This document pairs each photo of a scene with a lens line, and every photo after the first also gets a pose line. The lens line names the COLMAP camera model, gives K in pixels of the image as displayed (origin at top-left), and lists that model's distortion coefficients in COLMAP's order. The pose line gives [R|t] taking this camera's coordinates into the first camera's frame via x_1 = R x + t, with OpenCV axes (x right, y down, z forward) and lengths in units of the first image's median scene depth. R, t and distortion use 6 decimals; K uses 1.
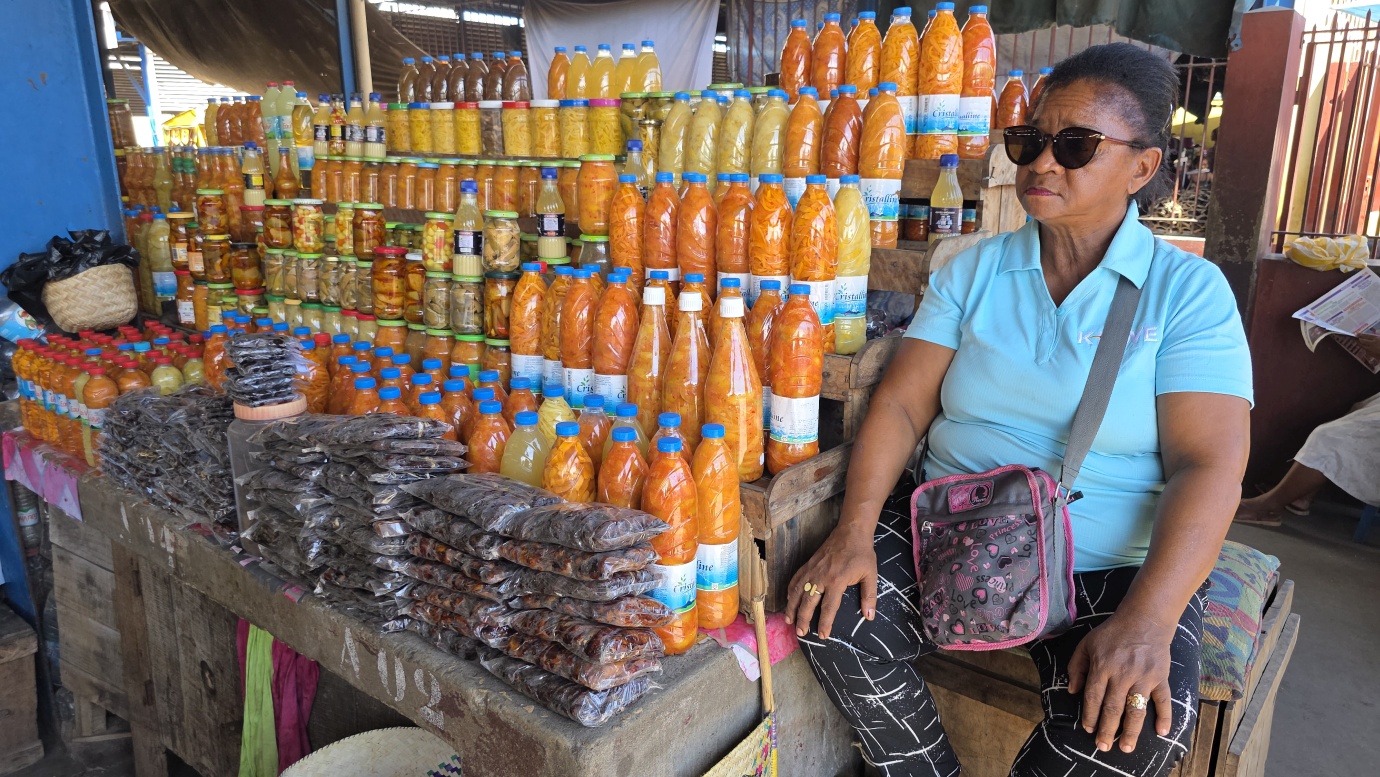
lens RADIAL K [[944.1, 0, 688.7], [0, 944.1, 400.1], [0, 0, 1]] dist [0.045864, -0.044695]
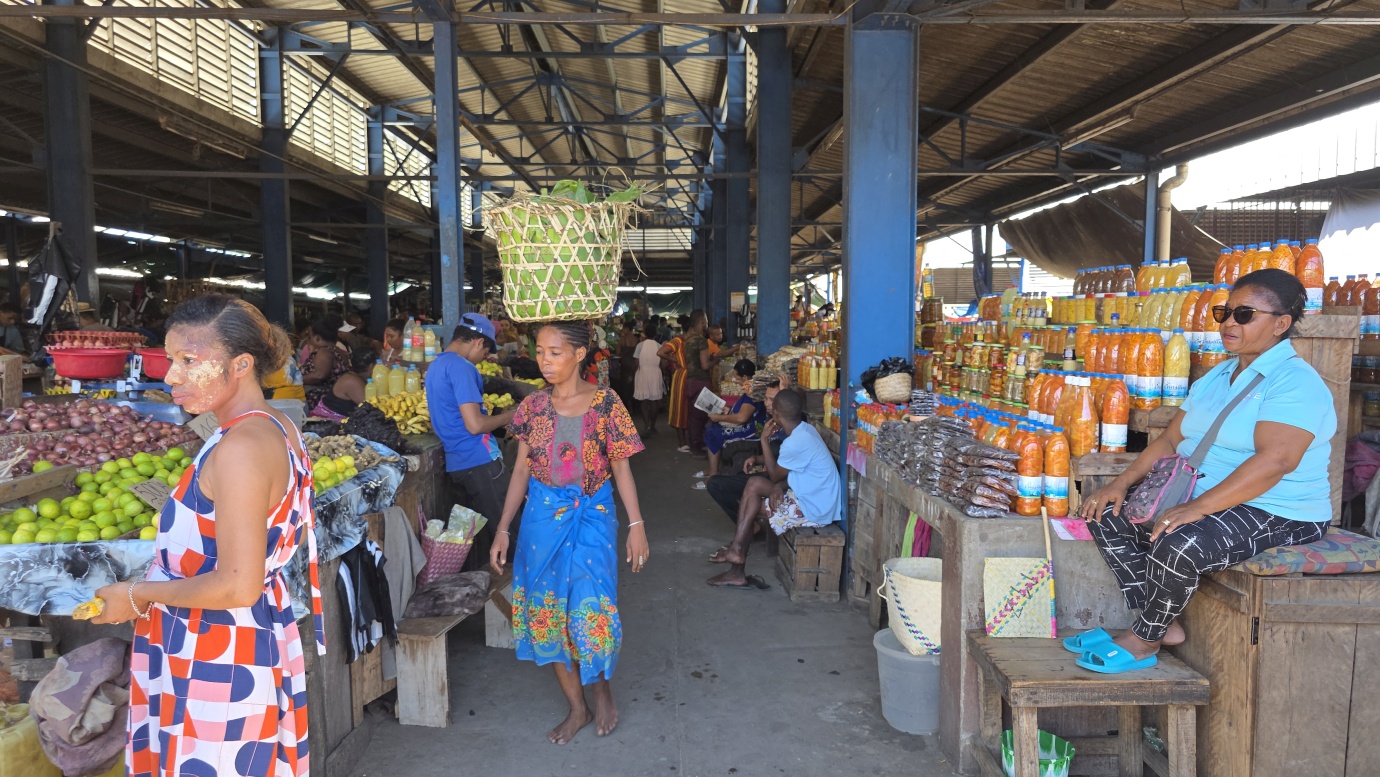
lens RADIAL K [[944.1, 0, 688.1], [0, 944.1, 392.8], [0, 0, 1]] dist [0.045864, -0.044695]
pose [[0.647602, 0.054349, -0.760038, 0.718259], [-0.197475, 0.975345, -0.098516, 0.210506], [0.735945, 0.213888, 0.642369, -0.731267]]
